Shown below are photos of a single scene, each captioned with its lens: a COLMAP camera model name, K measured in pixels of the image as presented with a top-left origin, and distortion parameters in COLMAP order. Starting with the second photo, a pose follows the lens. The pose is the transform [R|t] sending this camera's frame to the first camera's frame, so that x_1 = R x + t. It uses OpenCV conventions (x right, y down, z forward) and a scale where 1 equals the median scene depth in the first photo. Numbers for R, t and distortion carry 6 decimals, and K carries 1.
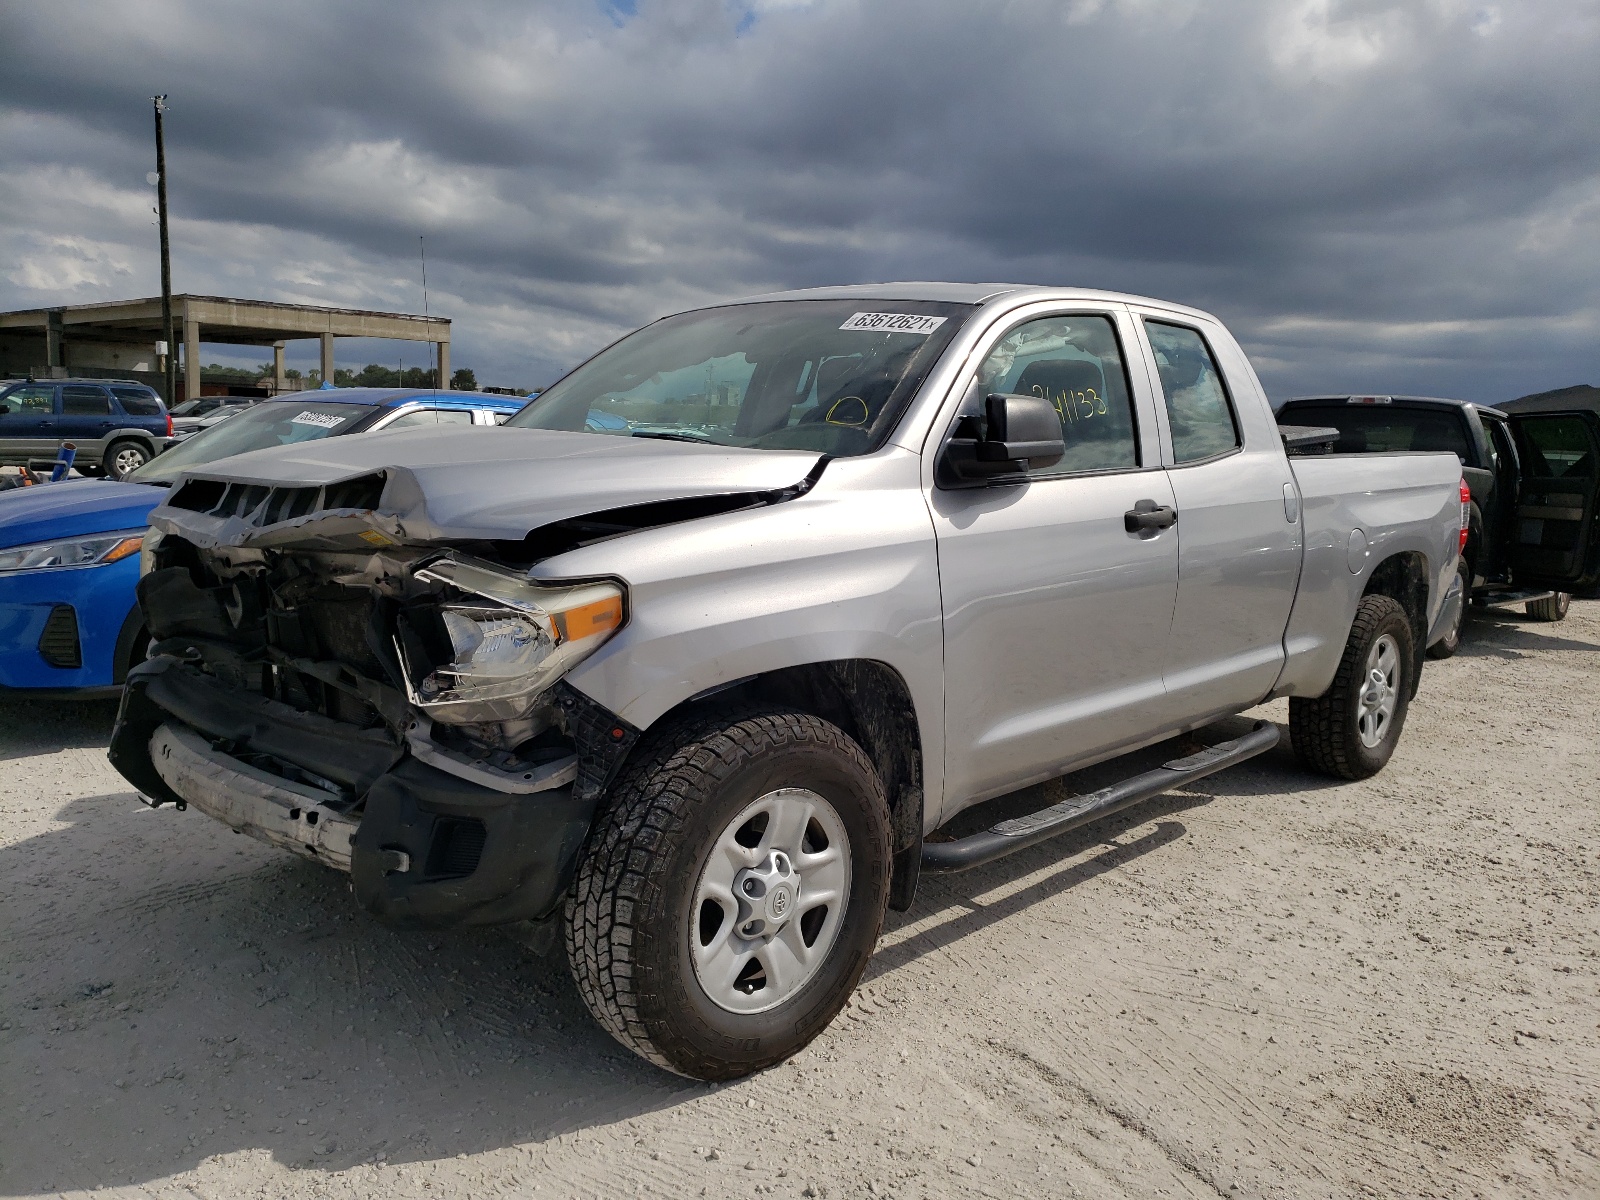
lens RADIAL K [[1349.7, 0, 800.0], [0, 1349.7, 600.0], [0, 0, 1]] dist [-0.005289, -0.001047]
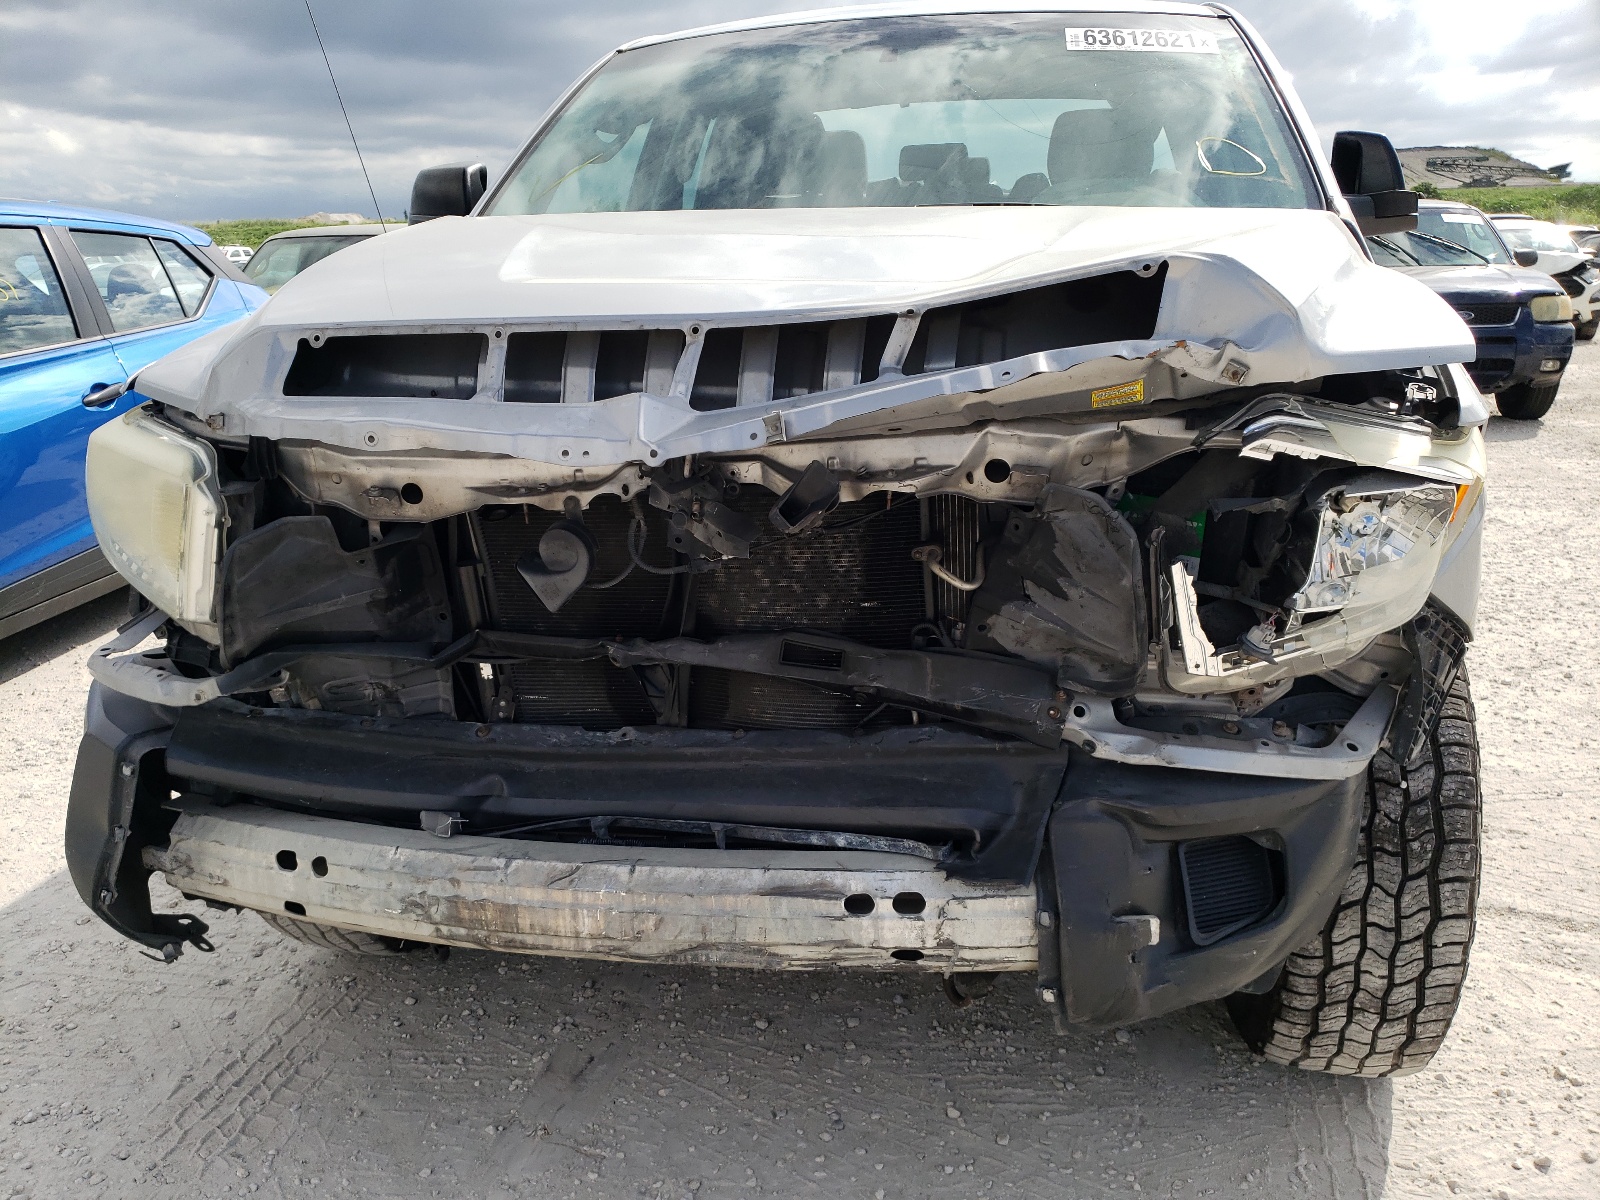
lens RADIAL K [[1349.7, 0, 800.0], [0, 1349.7, 600.0], [0, 0, 1]] dist [-0.005289, -0.001047]
pose [[0.845641, -0.187087, 0.499890, -0.718569], [0.114847, 0.978399, 0.171891, -0.078220], [-0.521250, -0.087947, 0.848860, 0.578690]]
